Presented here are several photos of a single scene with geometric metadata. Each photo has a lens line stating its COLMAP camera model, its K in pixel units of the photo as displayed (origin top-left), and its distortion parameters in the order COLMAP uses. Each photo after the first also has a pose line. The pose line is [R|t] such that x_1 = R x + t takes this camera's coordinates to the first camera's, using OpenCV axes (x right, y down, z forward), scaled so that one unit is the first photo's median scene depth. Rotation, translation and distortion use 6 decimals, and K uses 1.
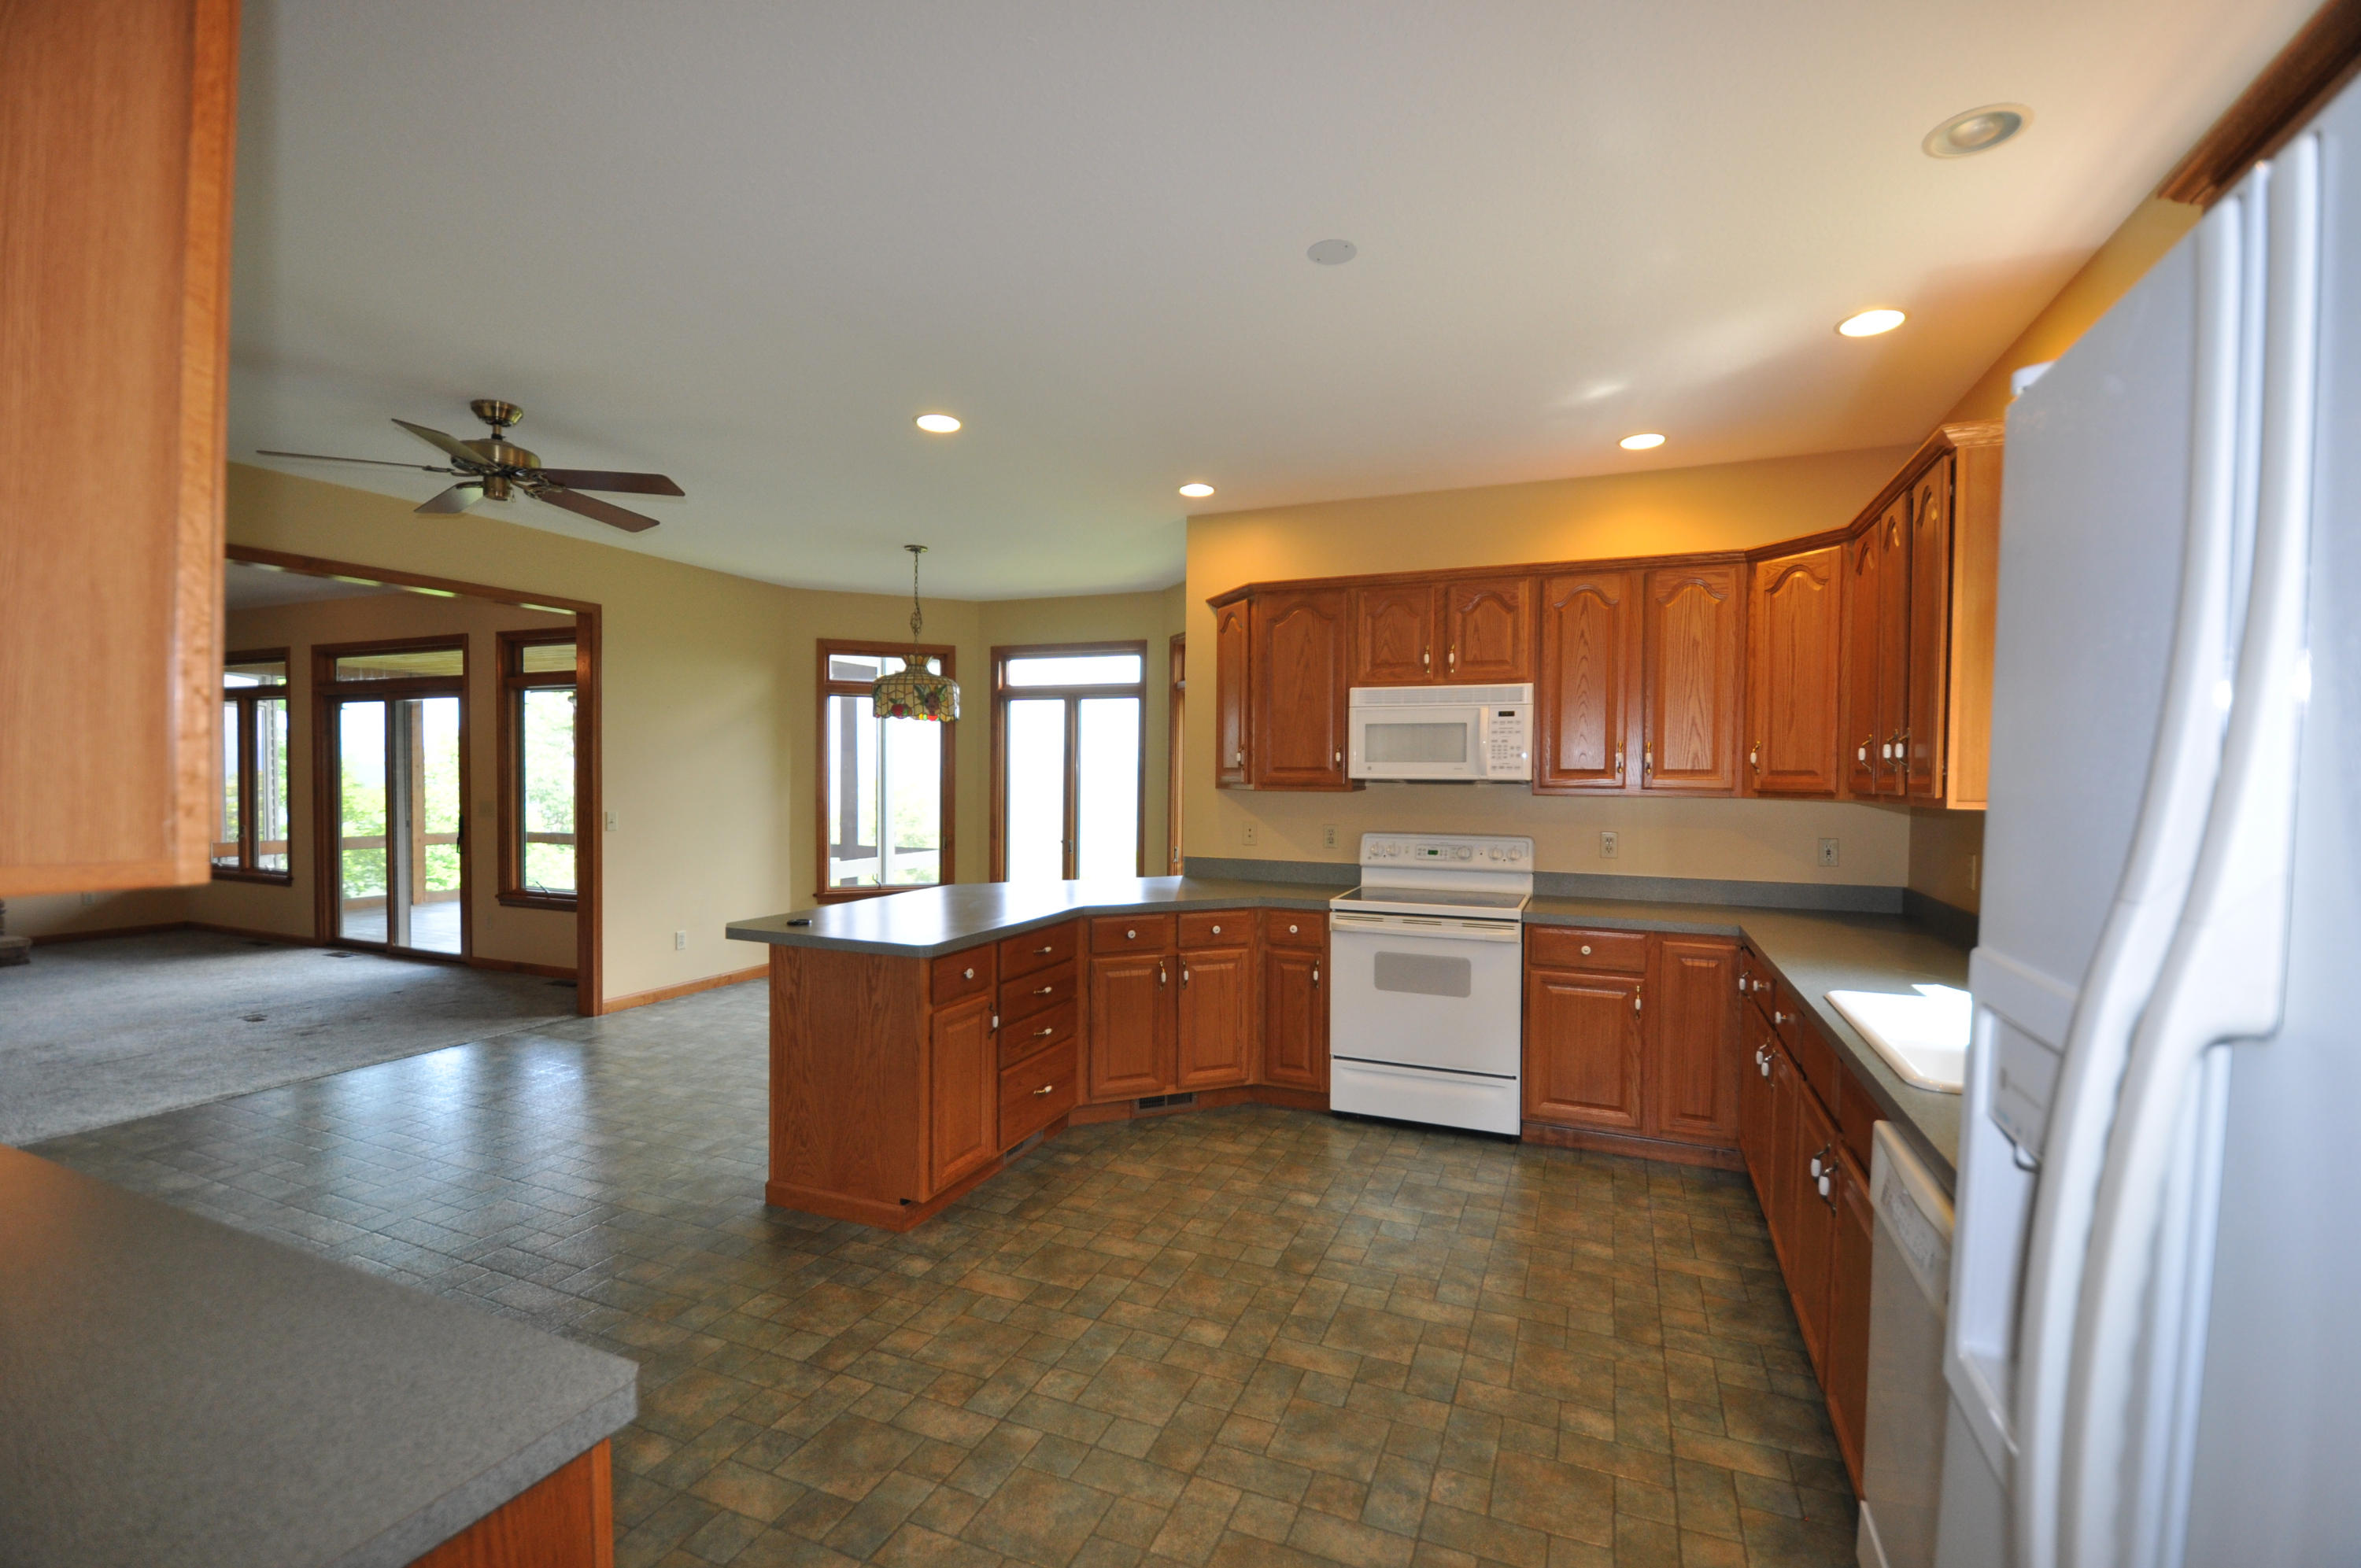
lens RADIAL K [[1025.1, 0, 1179.1], [0, 1025.1, 798.4], [0, 0, 1]] dist [0.025287, -0.027769]
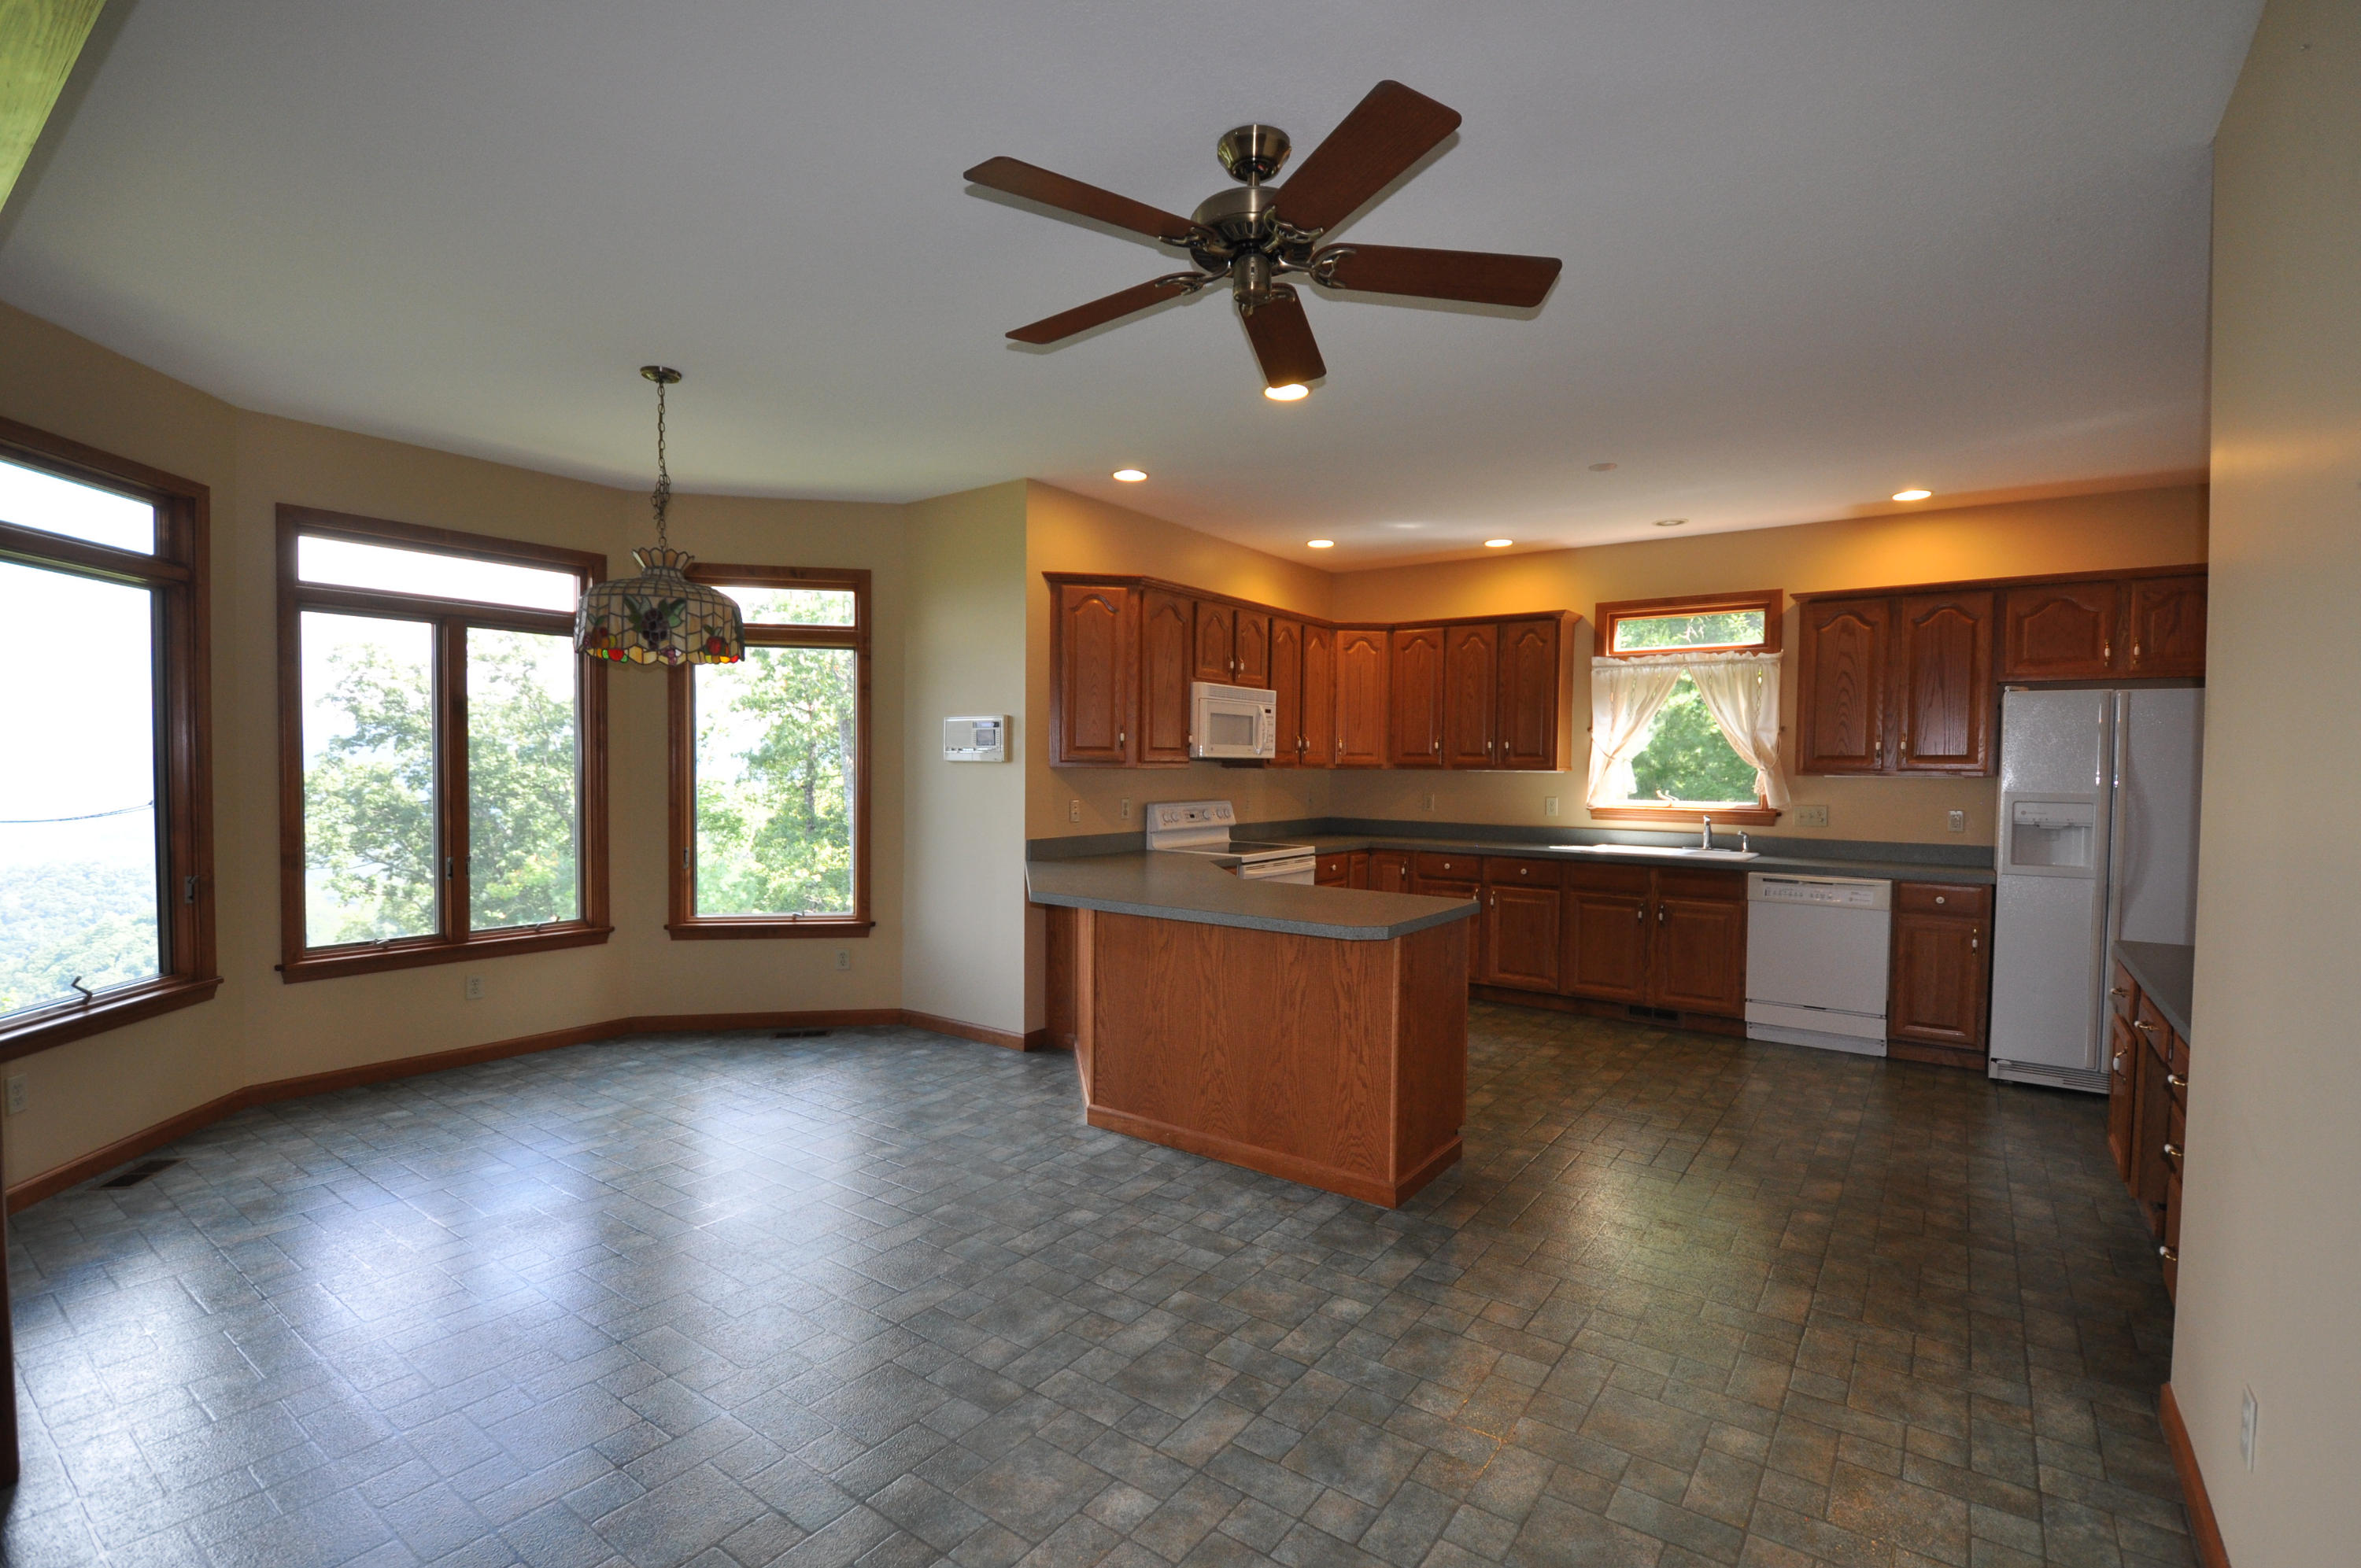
lens RADIAL K [[1069.7, 0, 1178.8], [0, 1069.7, 799.5], [0, 0, 1]] dist [0.018558, -0.020988]
pose [[0.225347, -0.041157, 0.973409, -1.206973], [0.016394, 0.999126, 0.038449, -0.021338], [-0.974141, 0.007294, 0.225825, 0.842694]]
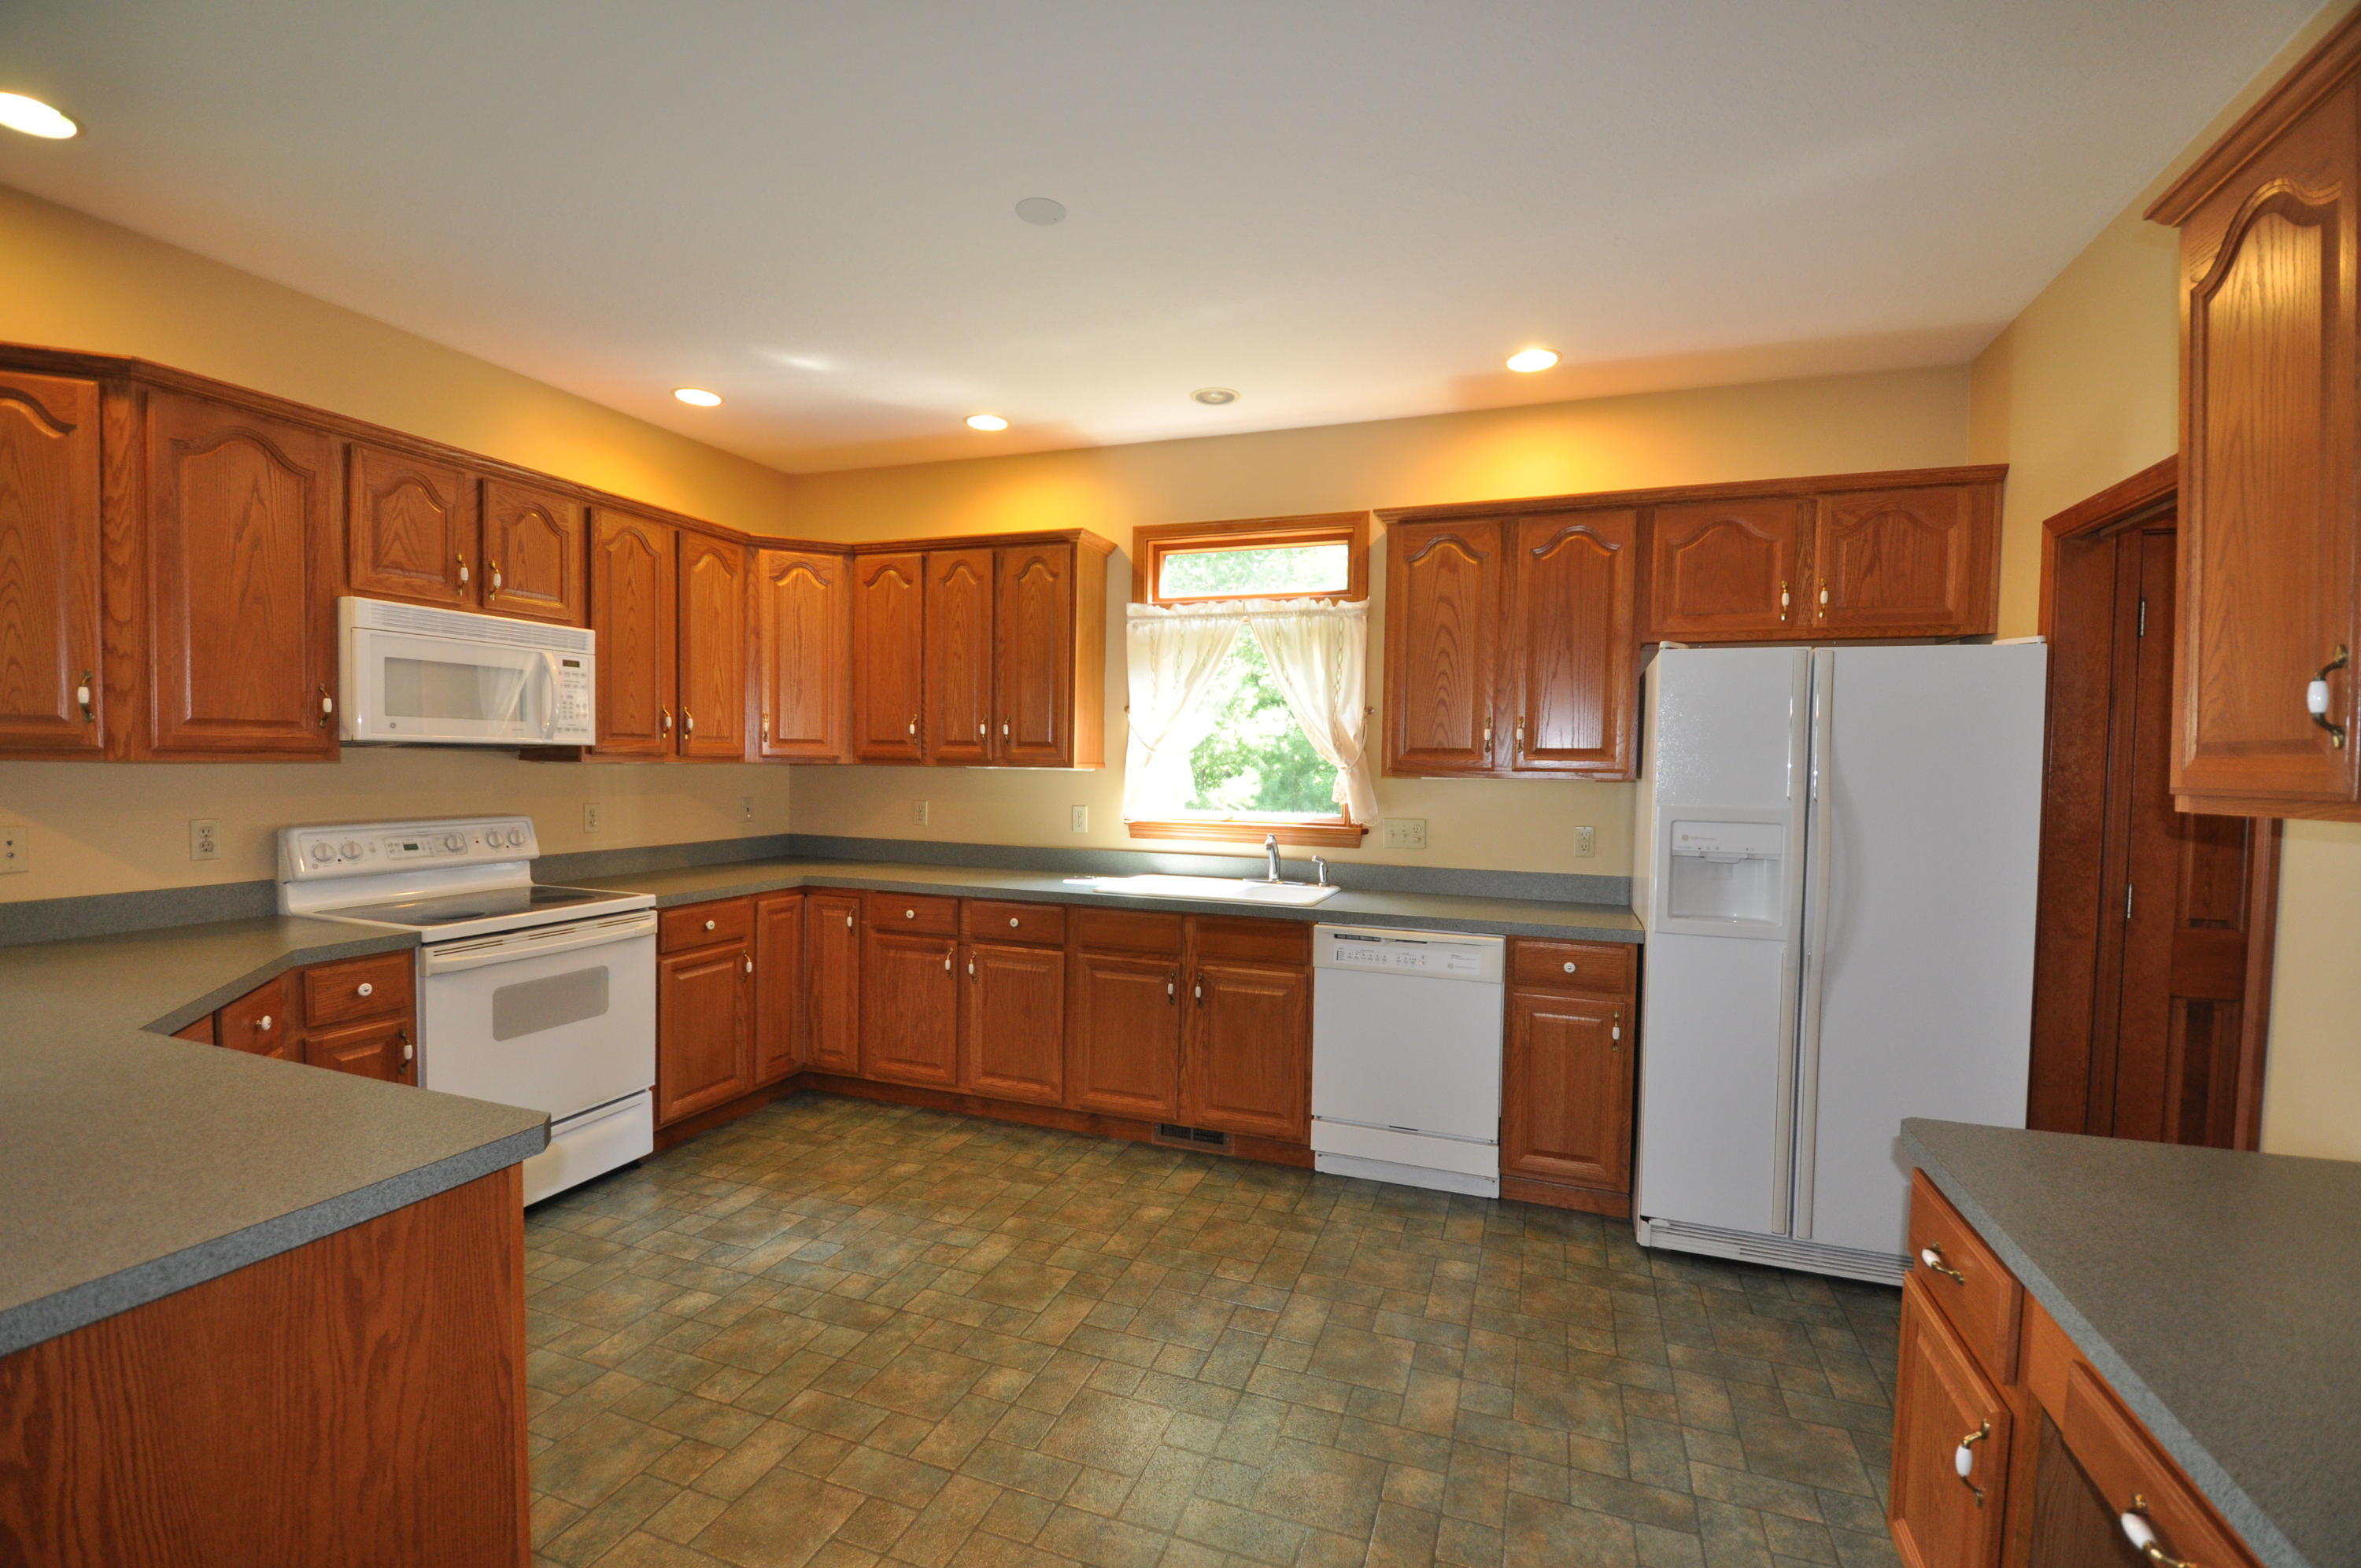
lens RADIAL K [[1025.1, 0, 1179.1], [0, 1025.1, 798.4], [0, 0, 1]] dist [0.025287, -0.027769]
pose [[-0.049069, -0.047987, 0.997642, -0.558371], [0.007693, 0.998797, 0.048421, -0.012143], [-0.998766, 0.010051, -0.048641, 0.597632]]
